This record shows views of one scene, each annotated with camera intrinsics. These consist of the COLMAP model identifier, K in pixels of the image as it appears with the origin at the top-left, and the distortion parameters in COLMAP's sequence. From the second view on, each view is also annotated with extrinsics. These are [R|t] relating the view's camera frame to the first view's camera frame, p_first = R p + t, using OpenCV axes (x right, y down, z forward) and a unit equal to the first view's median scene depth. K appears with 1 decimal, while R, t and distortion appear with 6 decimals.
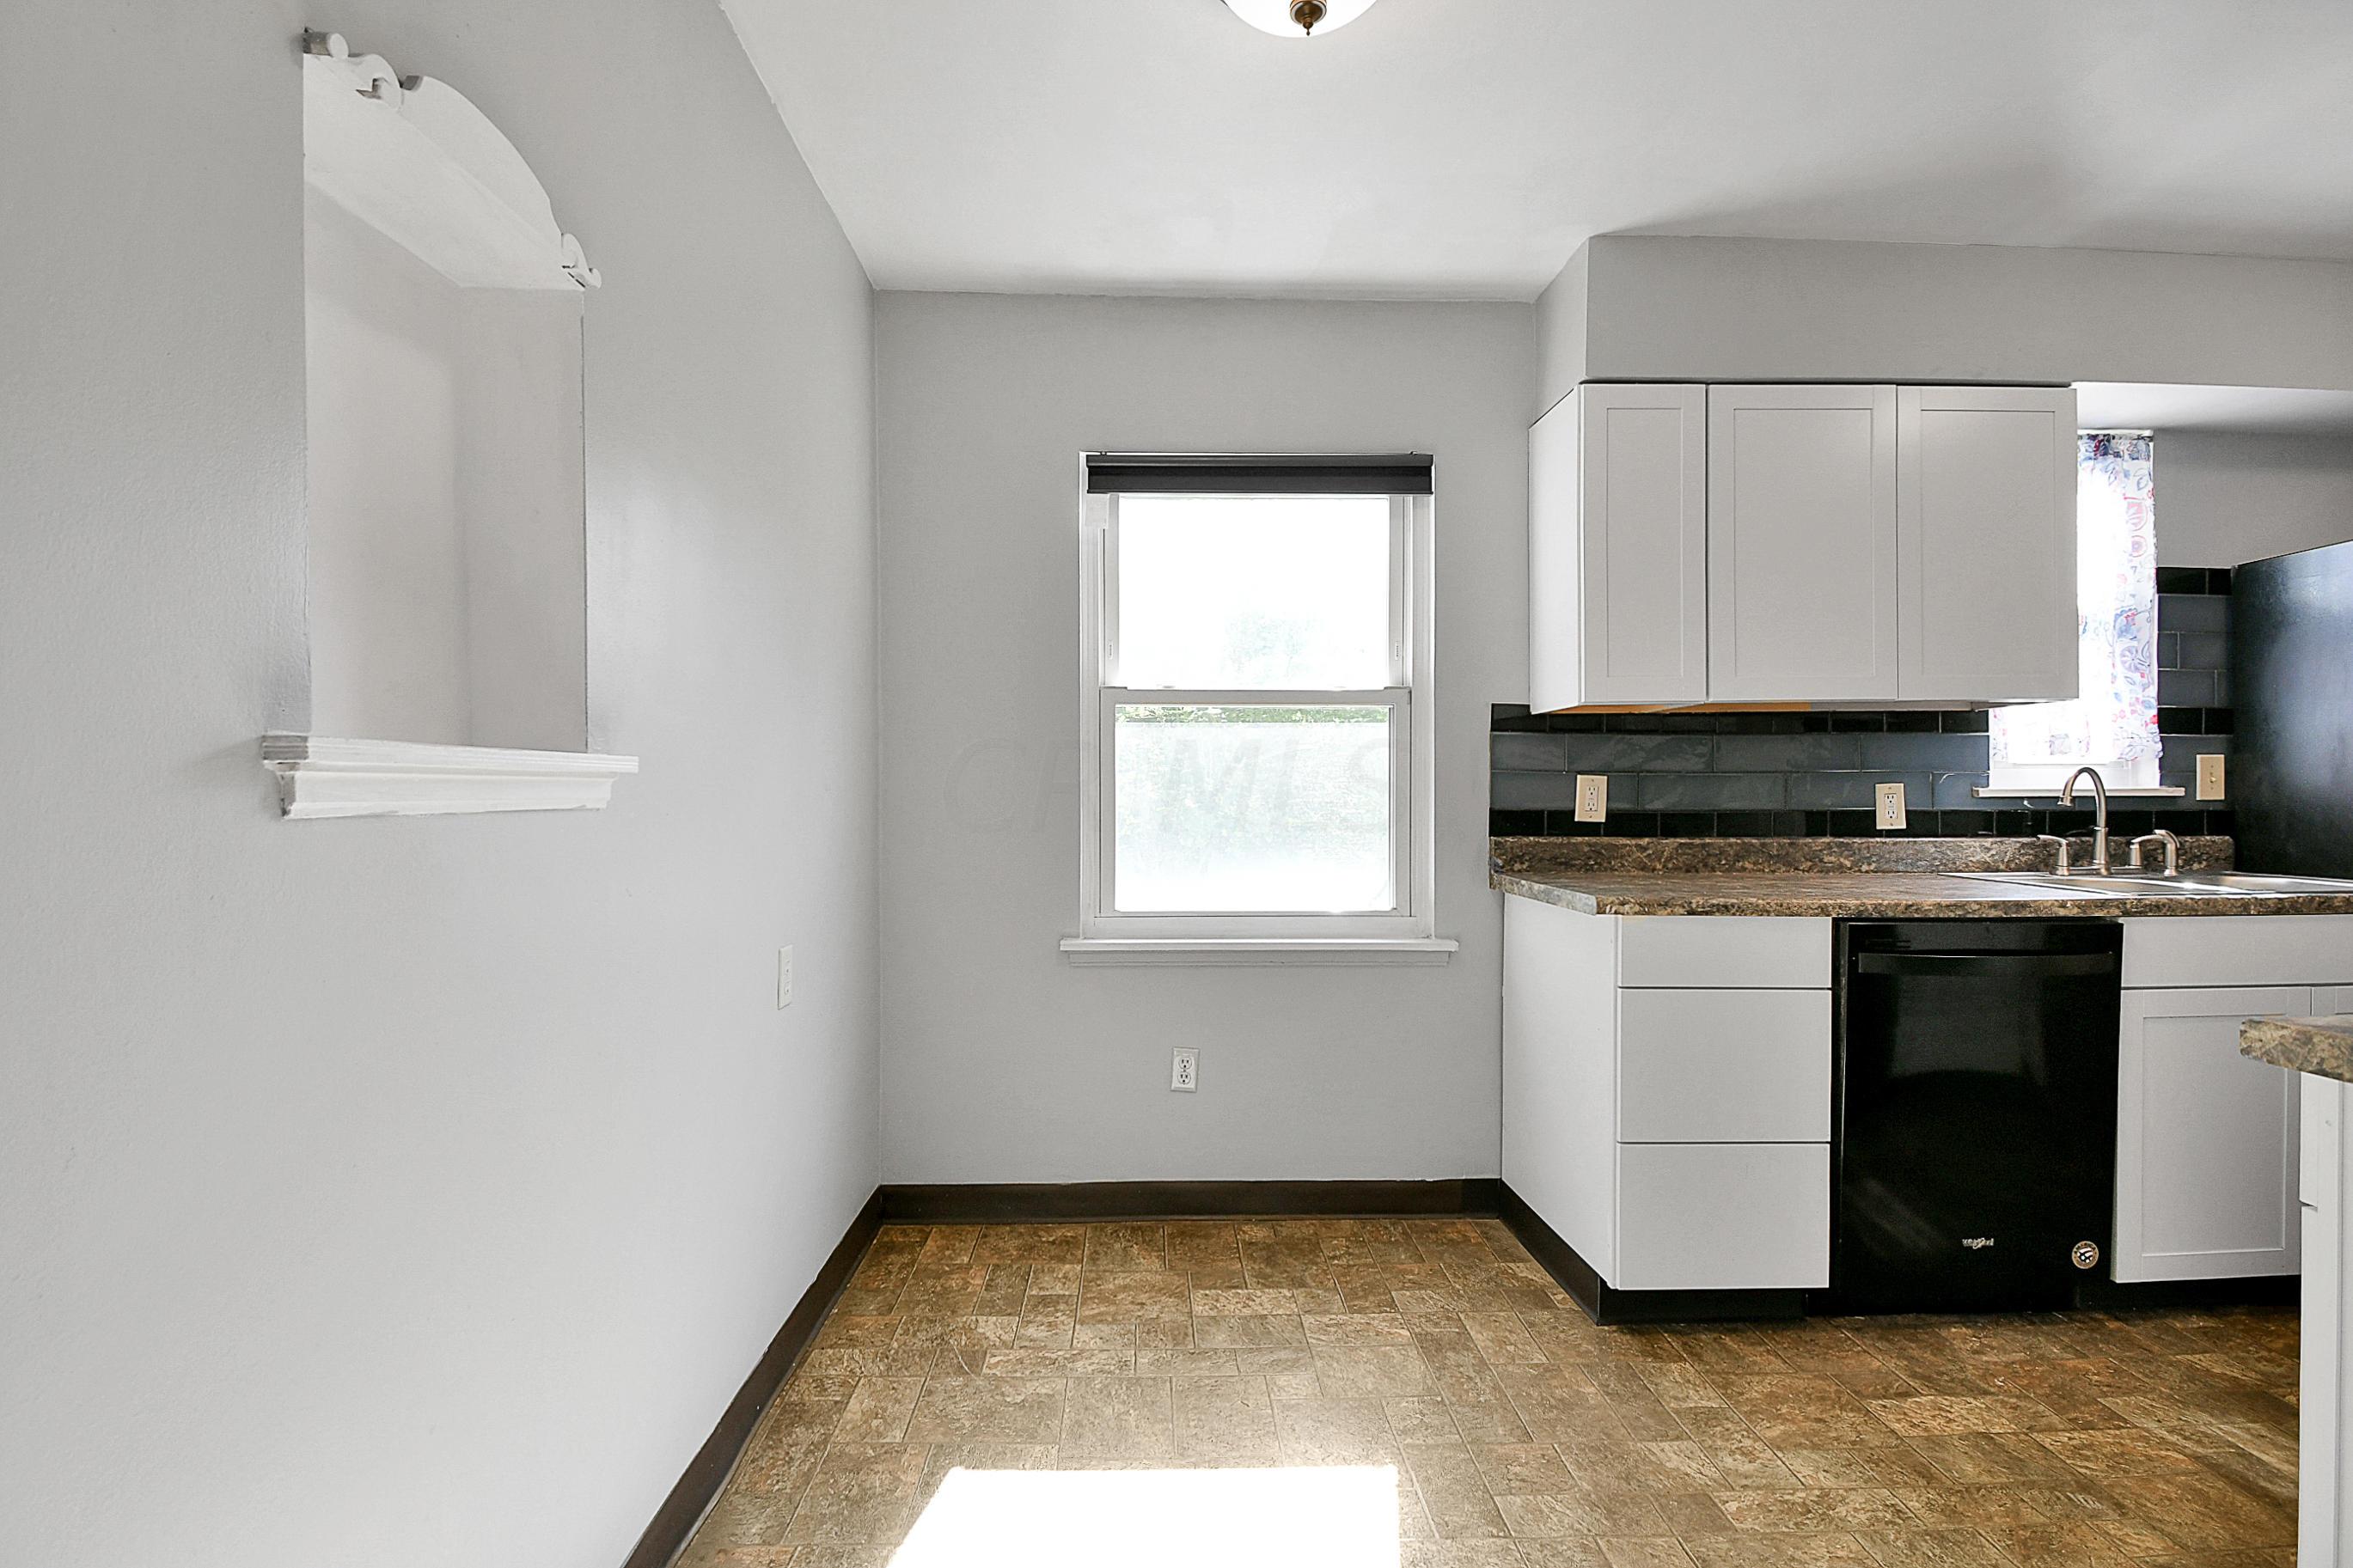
lens RADIAL K [[1040.7, 0, 1144.8], [0, 1040.7, 789.4], [0, 0, 1]] dist [0.032594, -0.030069]
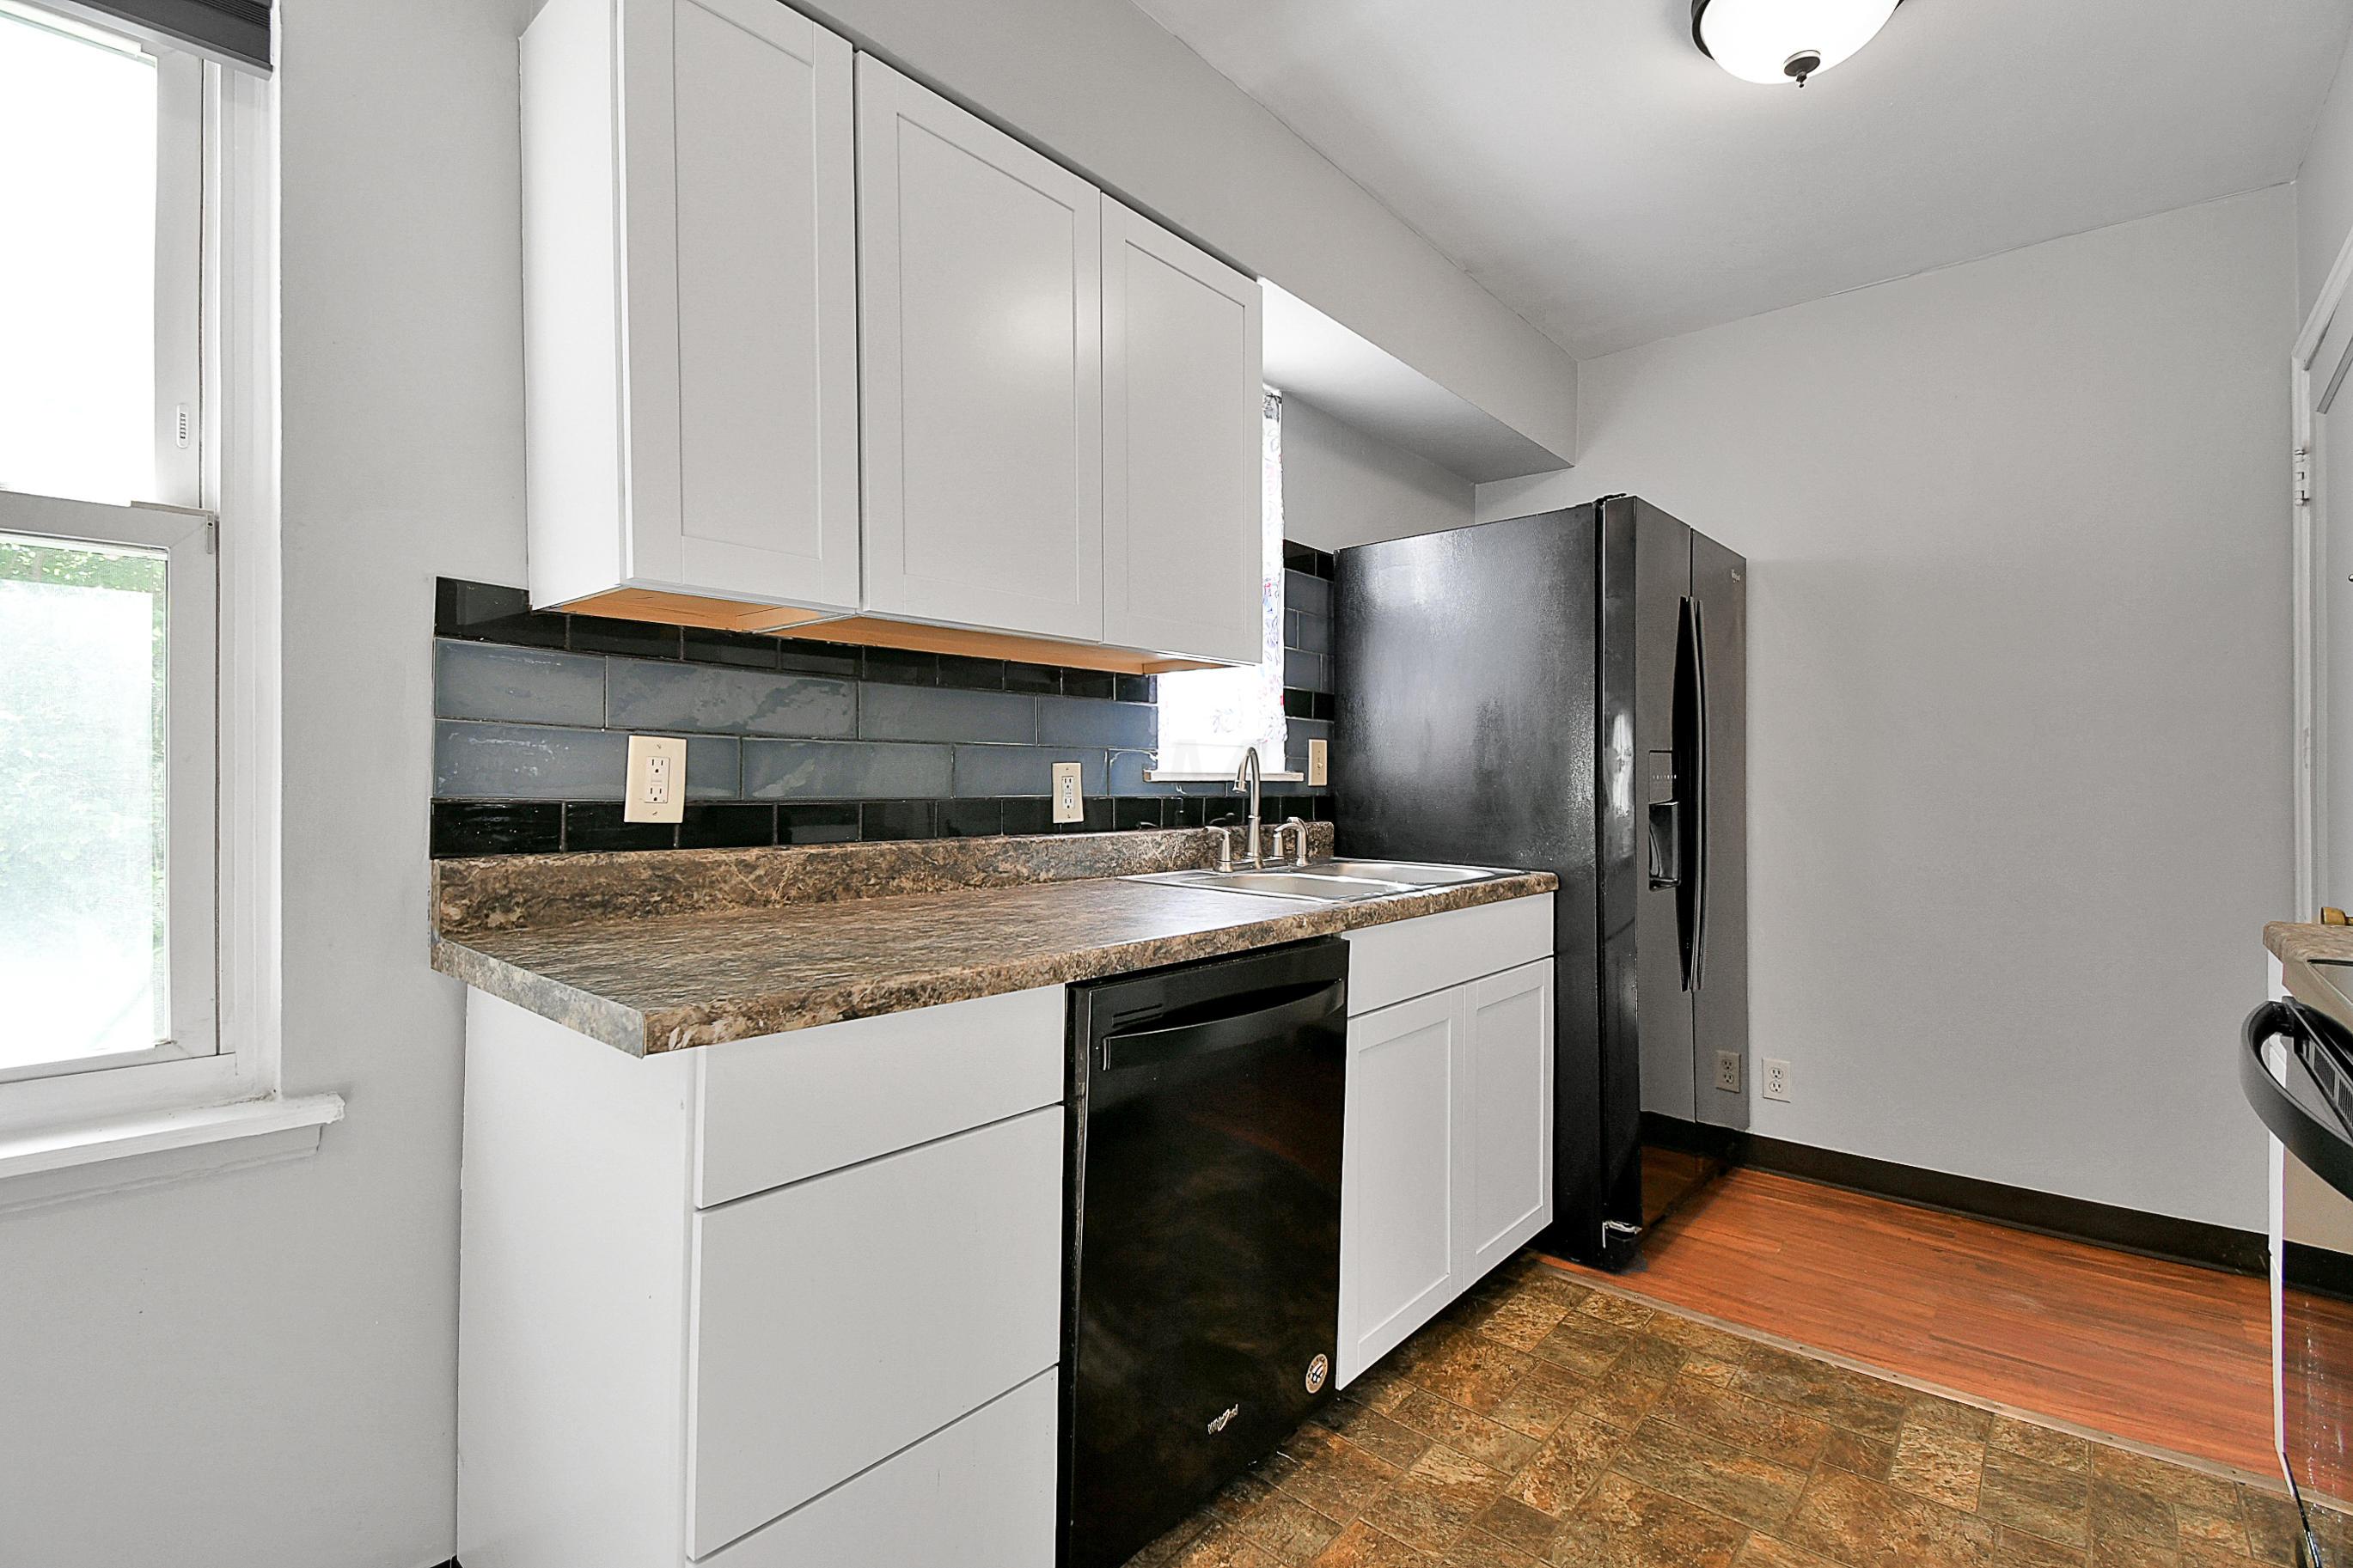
lens RADIAL K [[1081.6, 0, 1225.4], [0, 1081.6, 794.5], [0, 0, 1]] dist [0.000633, -0.000149]
pose [[0.649097, -0.004337, 0.760693, 0.192438], [-0.009141, 0.999867, 0.013501, 0.005917], [-0.760651, -0.015717, 0.648971, 0.412997]]
